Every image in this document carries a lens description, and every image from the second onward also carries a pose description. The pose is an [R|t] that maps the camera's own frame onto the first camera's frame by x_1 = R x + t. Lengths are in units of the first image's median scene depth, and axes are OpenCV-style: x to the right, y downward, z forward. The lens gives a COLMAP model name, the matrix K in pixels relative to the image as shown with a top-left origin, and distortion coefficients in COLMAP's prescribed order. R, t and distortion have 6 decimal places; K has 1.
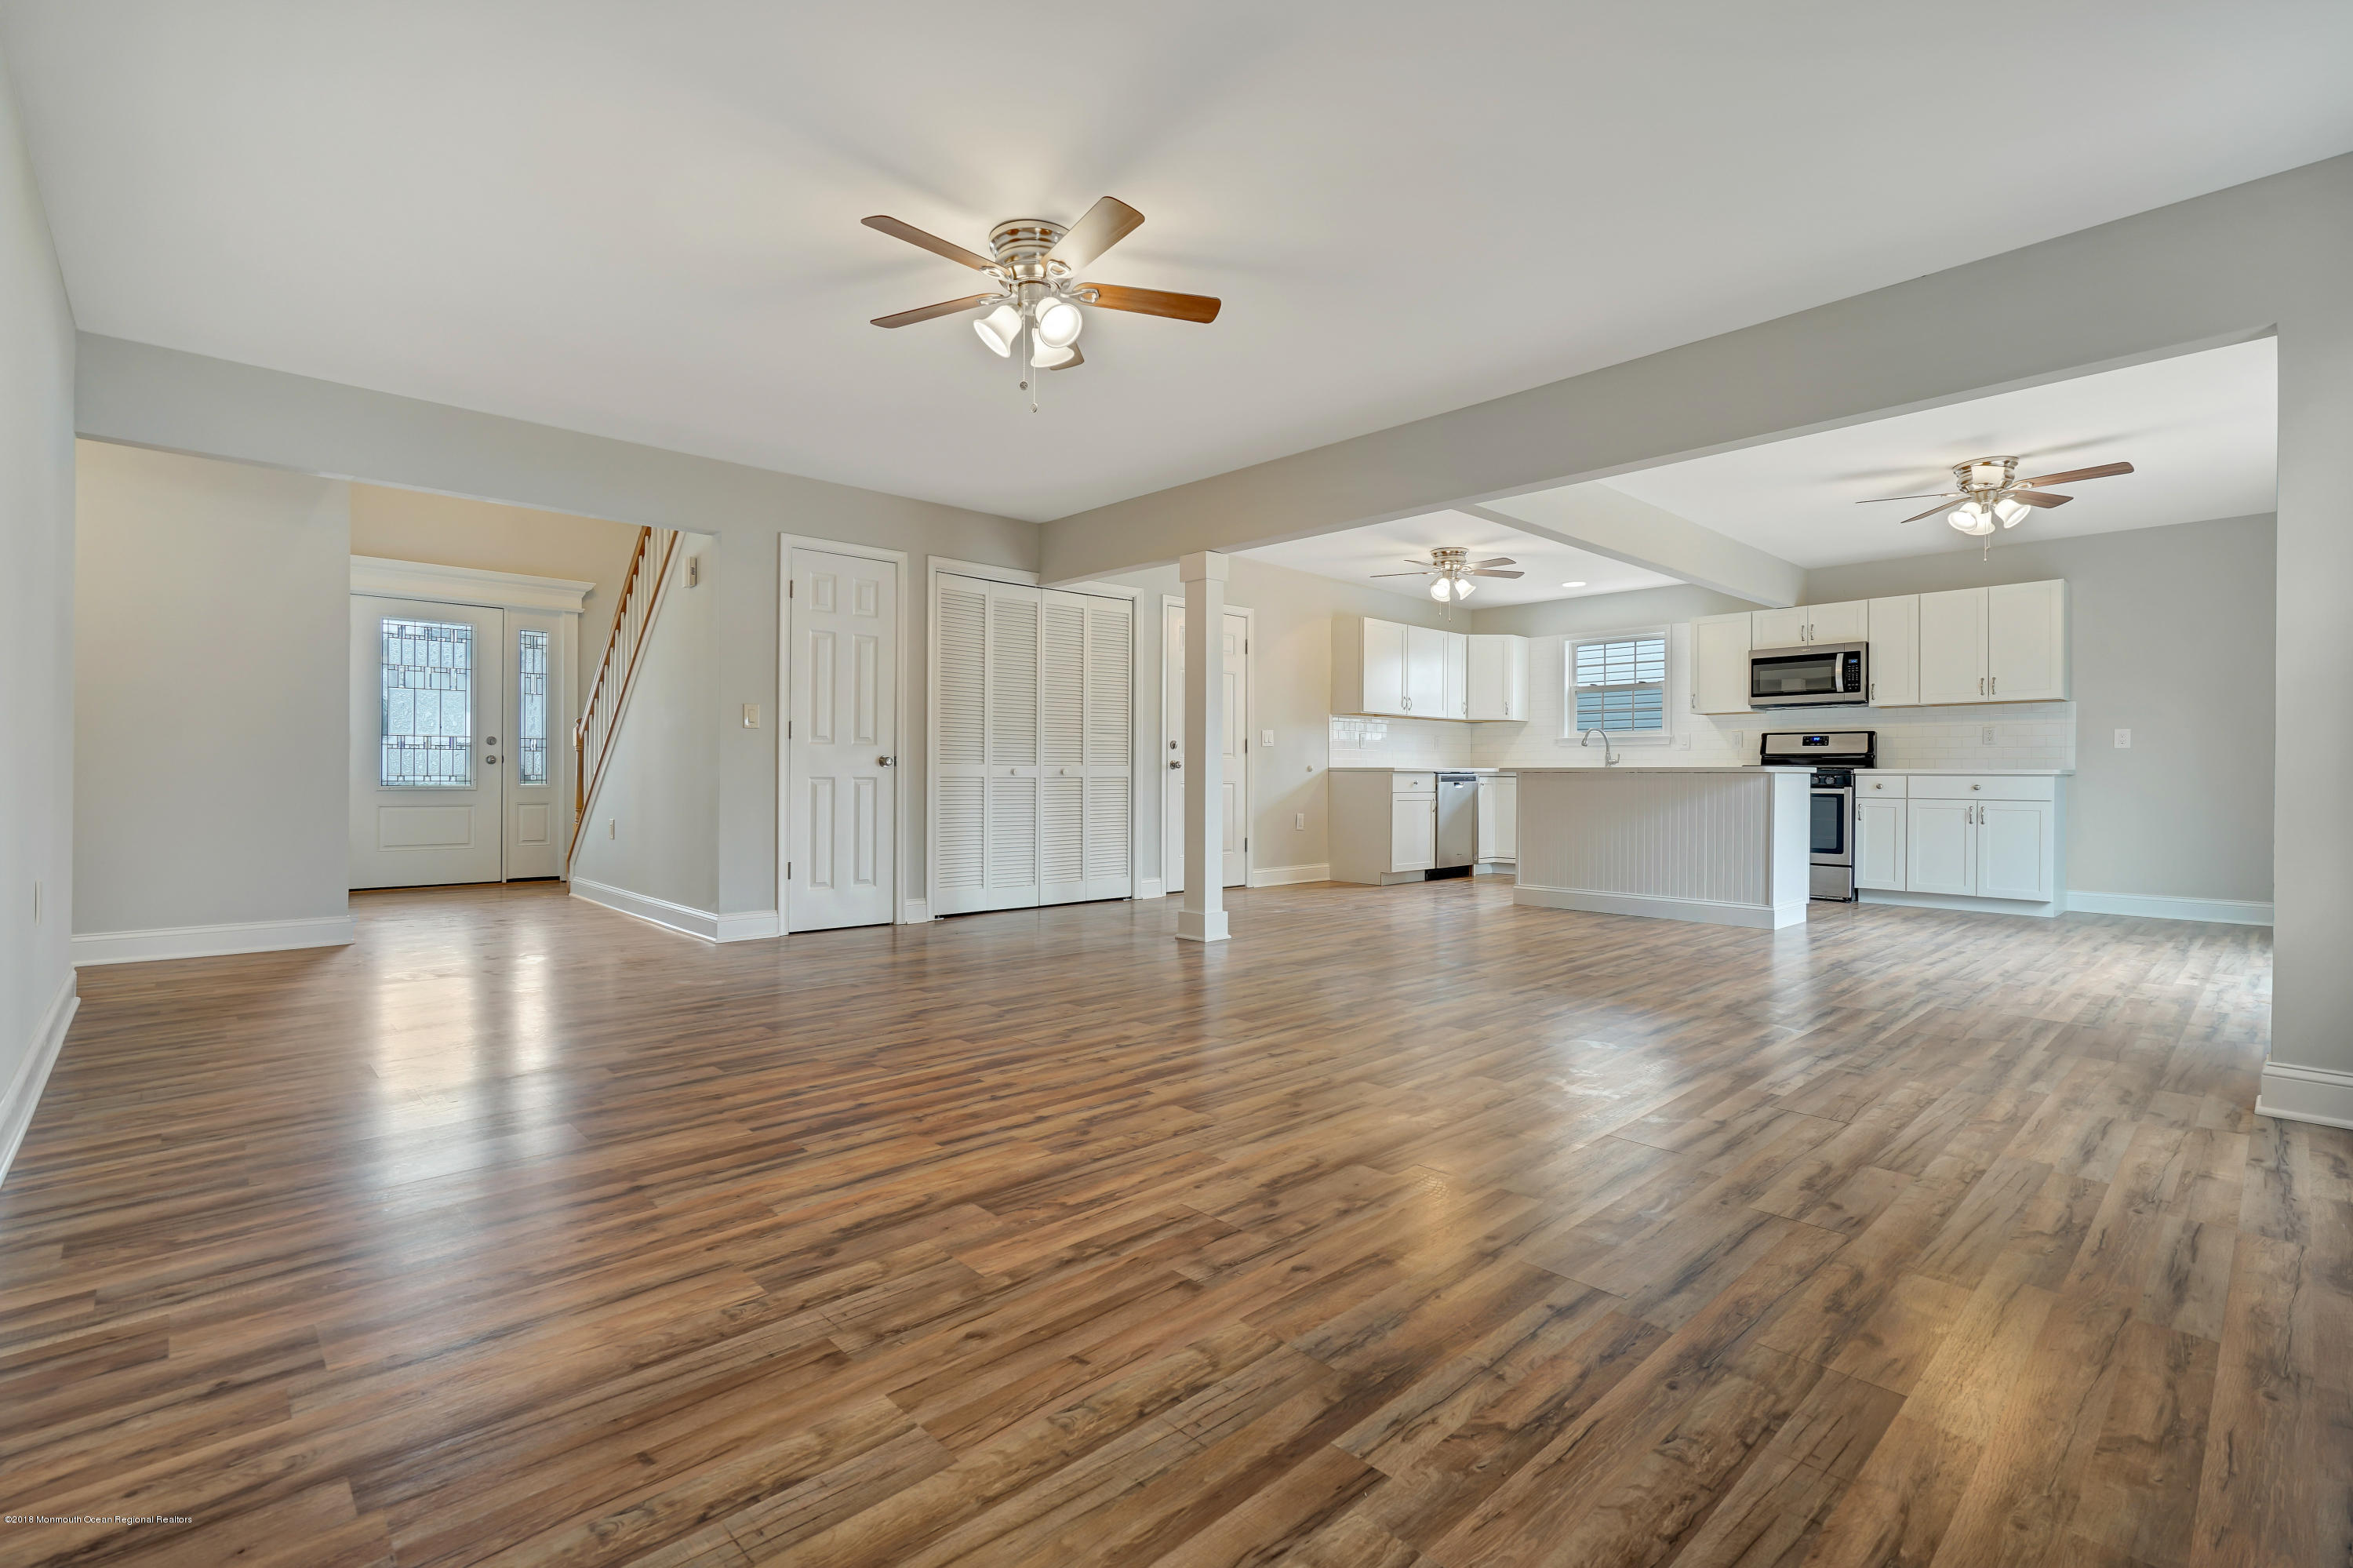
lens RADIAL K [[1103.7, 0, 1151.5], [0, 1103.7, 780.7], [0, 0, 1]] dist [-0.007468, 0.002320]
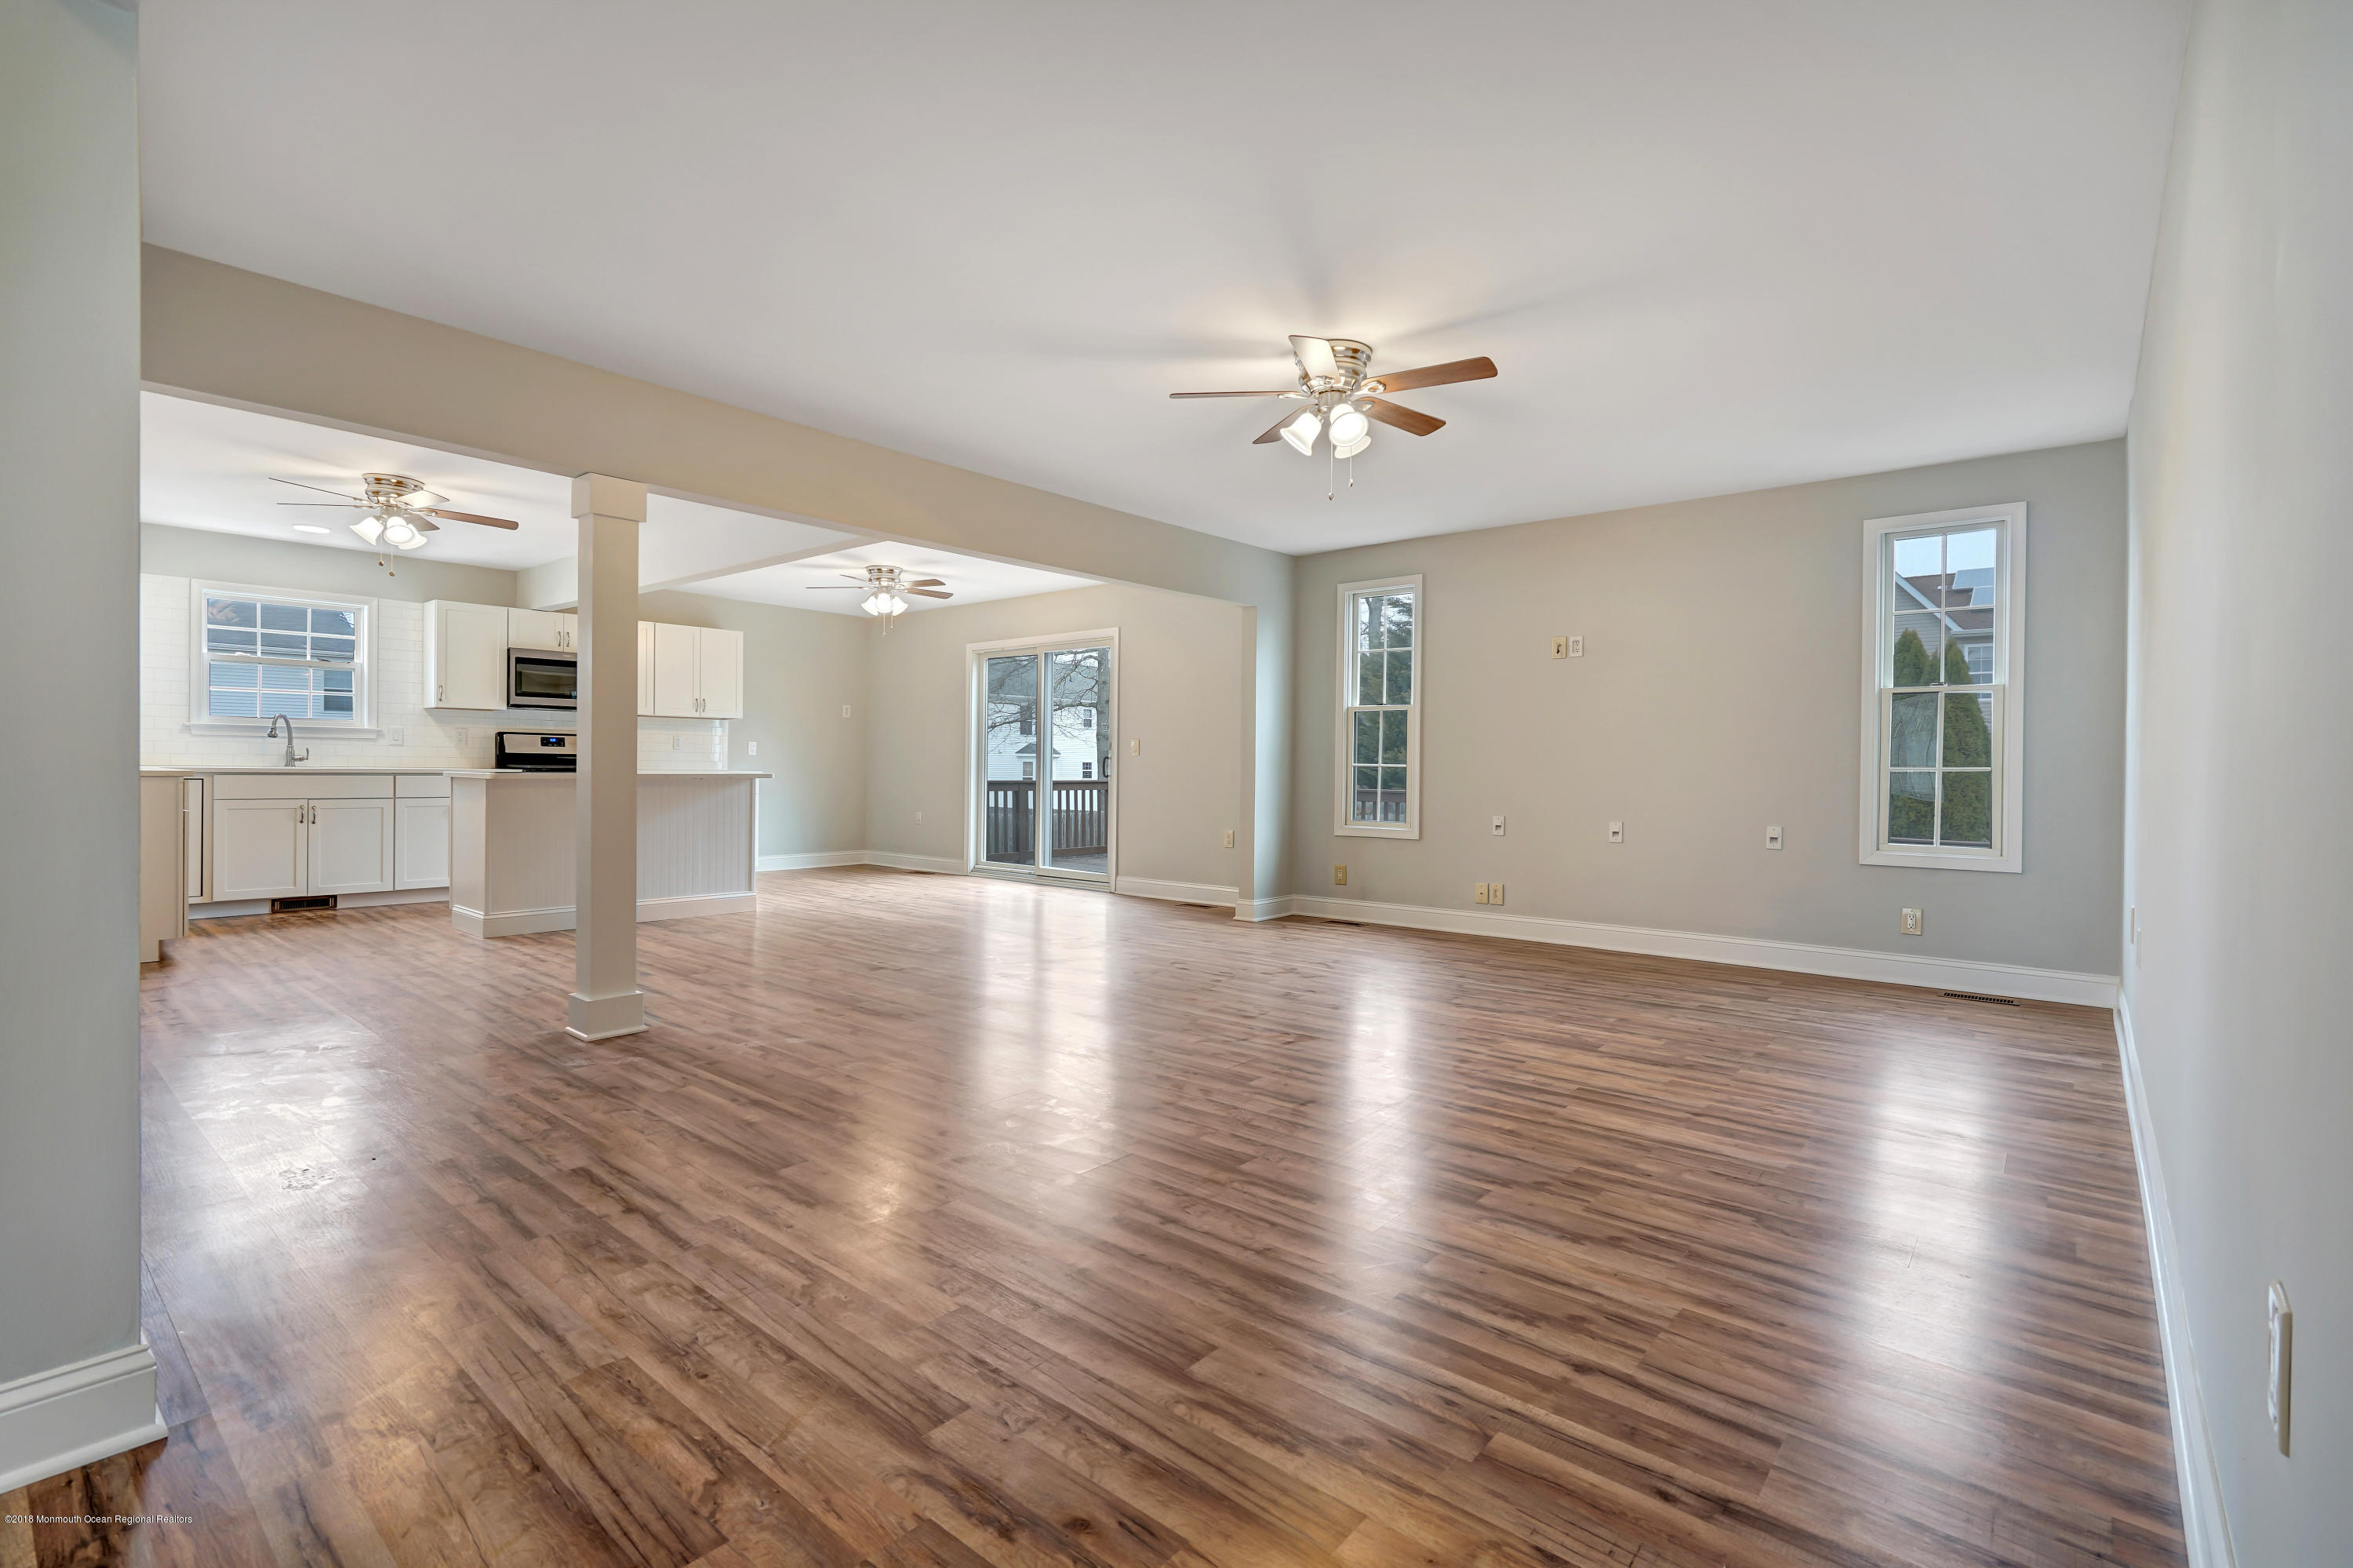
lens RADIAL K [[1103.7, 0, 1183.3], [0, 1103.7, 776.0], [0, 0, 1]] dist [-0.007468, 0.002320]
pose [[-0.122392, -0.010955, 0.992421, -0.535658], [-0.007332, 0.999922, 0.010134, -0.019681], [-0.992455, -0.006036, -0.122463, 0.555126]]
